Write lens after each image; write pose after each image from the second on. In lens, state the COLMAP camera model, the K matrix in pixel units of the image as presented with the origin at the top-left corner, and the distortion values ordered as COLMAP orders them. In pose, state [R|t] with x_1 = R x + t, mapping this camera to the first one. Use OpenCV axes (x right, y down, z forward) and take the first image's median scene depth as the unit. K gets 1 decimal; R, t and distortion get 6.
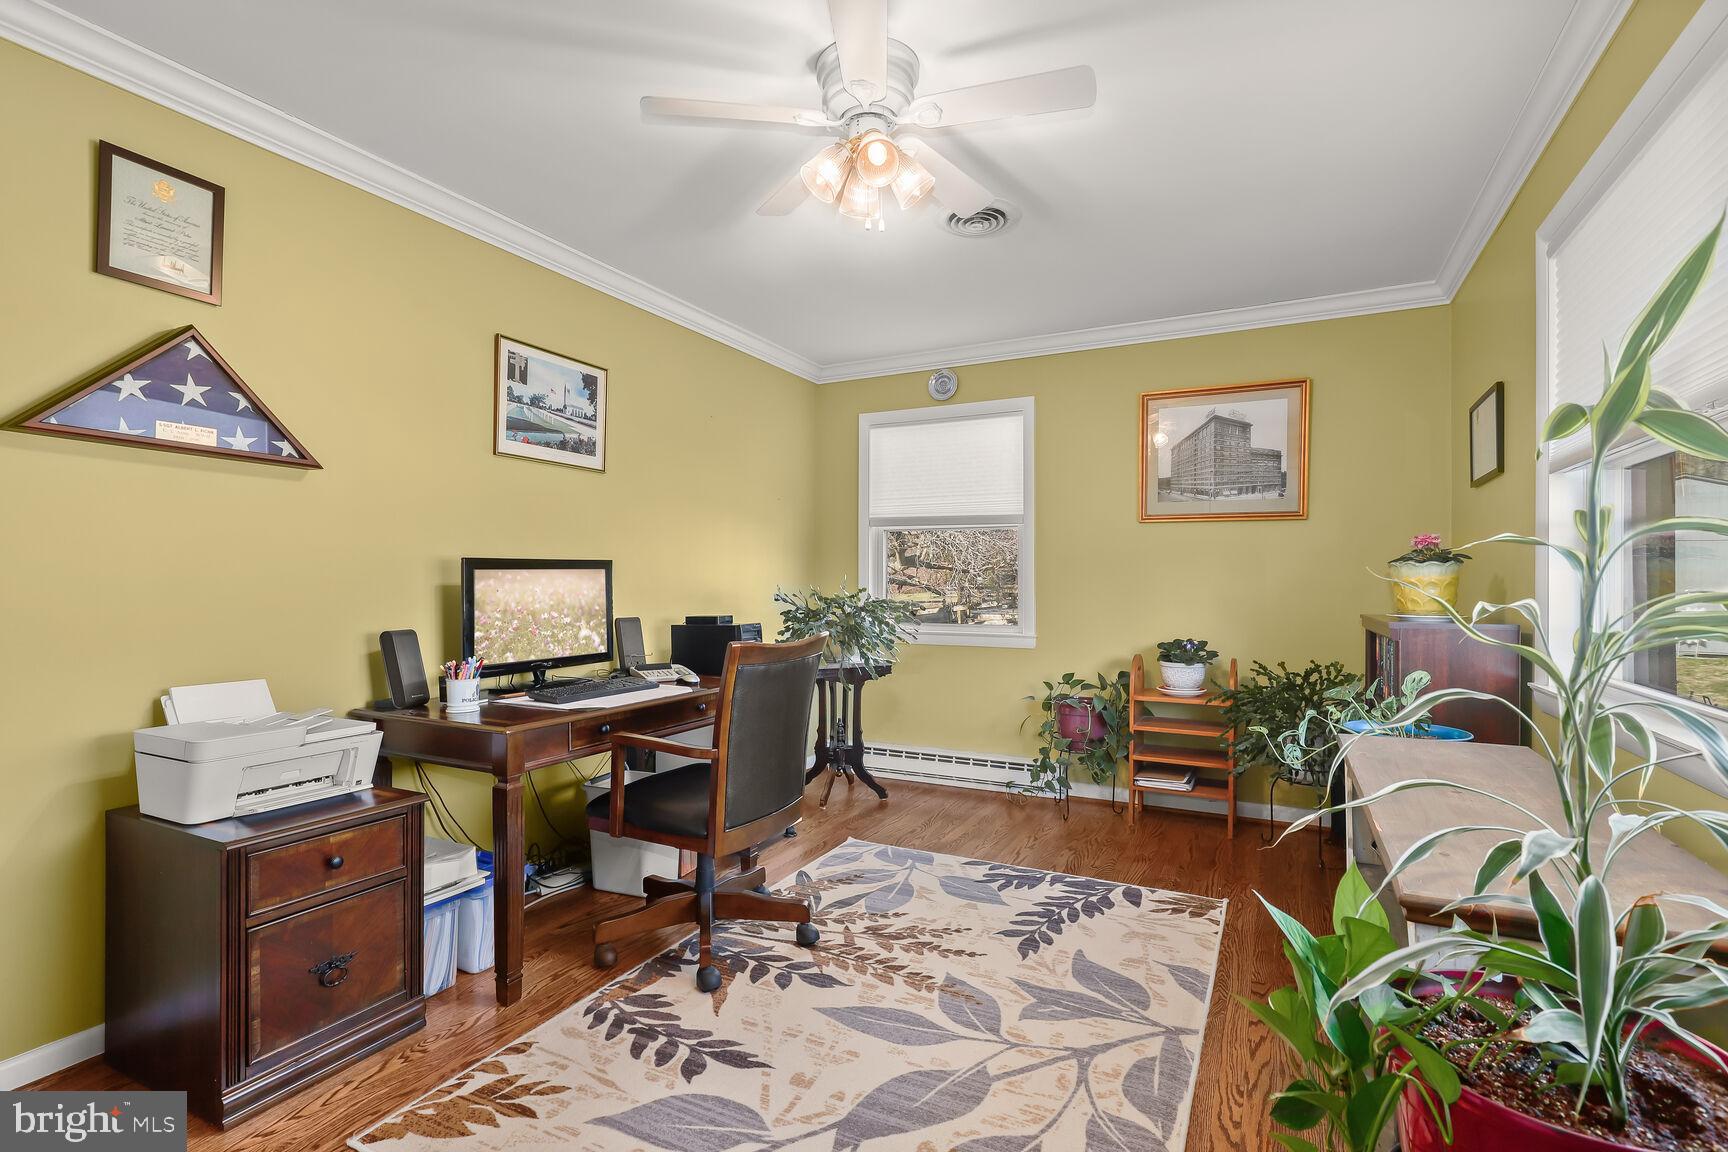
lens RADIAL K [[786.2, 0, 862.5], [0, 786.2, 581.2], [0, 0, 1]] dist [0.001606, -0.000219]
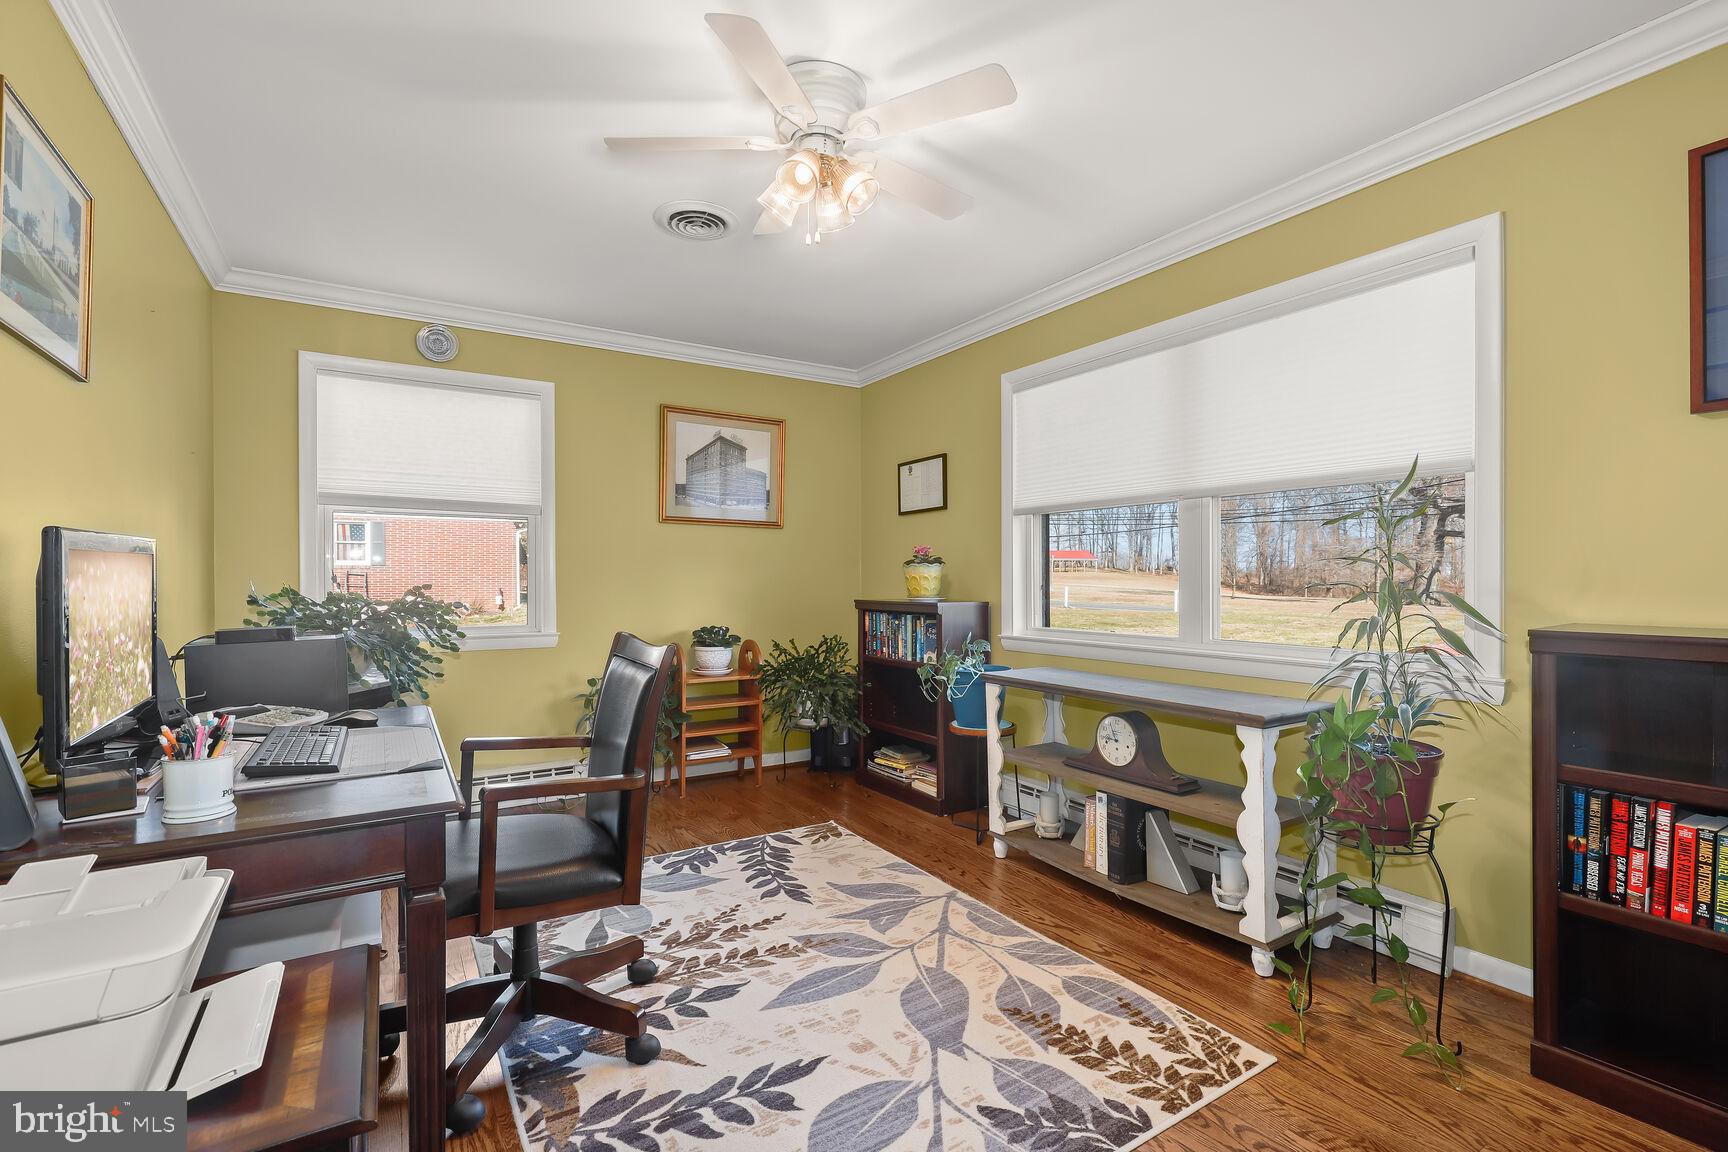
lens RADIAL K [[786.2, 0, 853.9], [0, 786.2, 583.3], [0, 0, 1]] dist [0.001606, -0.000219]
pose [[0.522944, -0.007249, 0.852336, -0.667915], [0.001489, 0.999970, 0.007591, 0.002381], [-0.852366, -0.002700, 0.522939, 0.311417]]
